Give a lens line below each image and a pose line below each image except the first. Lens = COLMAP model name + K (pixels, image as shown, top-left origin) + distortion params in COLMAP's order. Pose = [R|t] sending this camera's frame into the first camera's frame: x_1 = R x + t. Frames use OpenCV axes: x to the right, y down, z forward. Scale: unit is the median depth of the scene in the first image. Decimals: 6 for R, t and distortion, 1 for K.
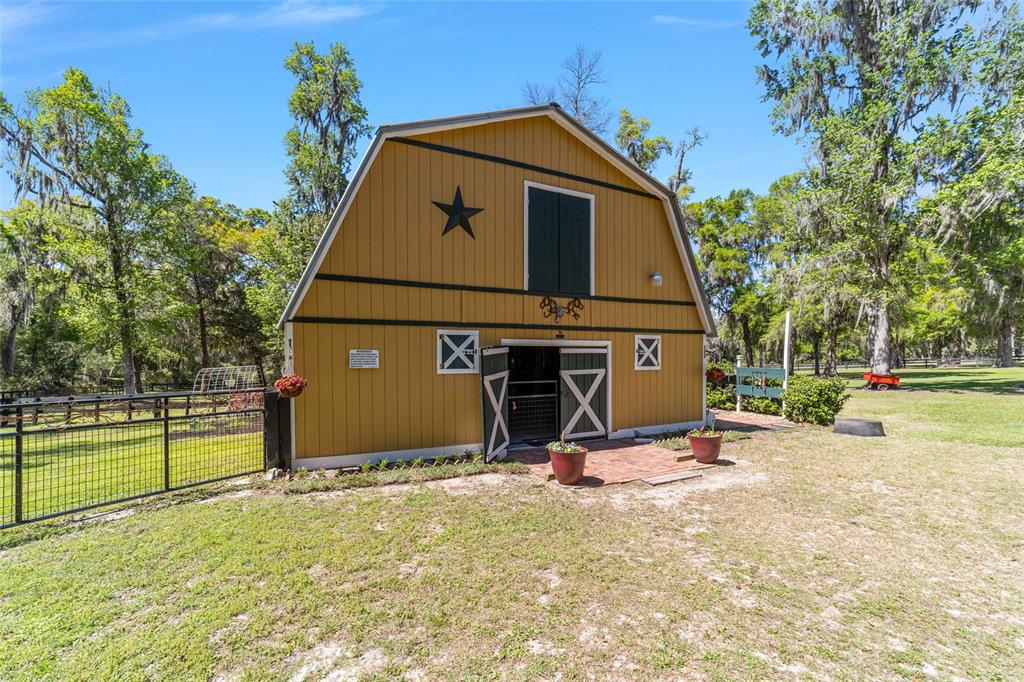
lens RADIAL K [[401.1, 0, 521.6], [0, 401.1, 367.7], [0, 0, 1]] dist [-0.002396, 0.000928]
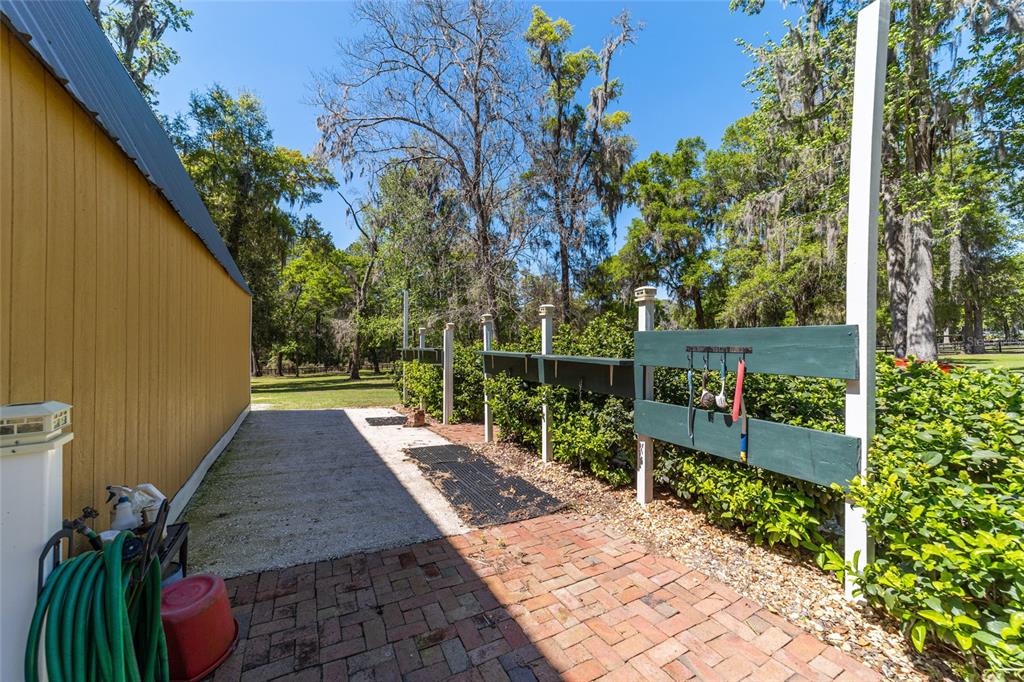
lens RADIAL K [[401.1, 0, 511.6], [0, 401.1, 344.1], [0, 0, 1]] dist [-0.002396, 0.000928]
pose [[0.997680, 0.004569, 0.067929, 0.123797], [-0.002811, 0.999659, -0.025964, 0.003795], [-0.068024, 0.025713, 0.997352, 0.210093]]
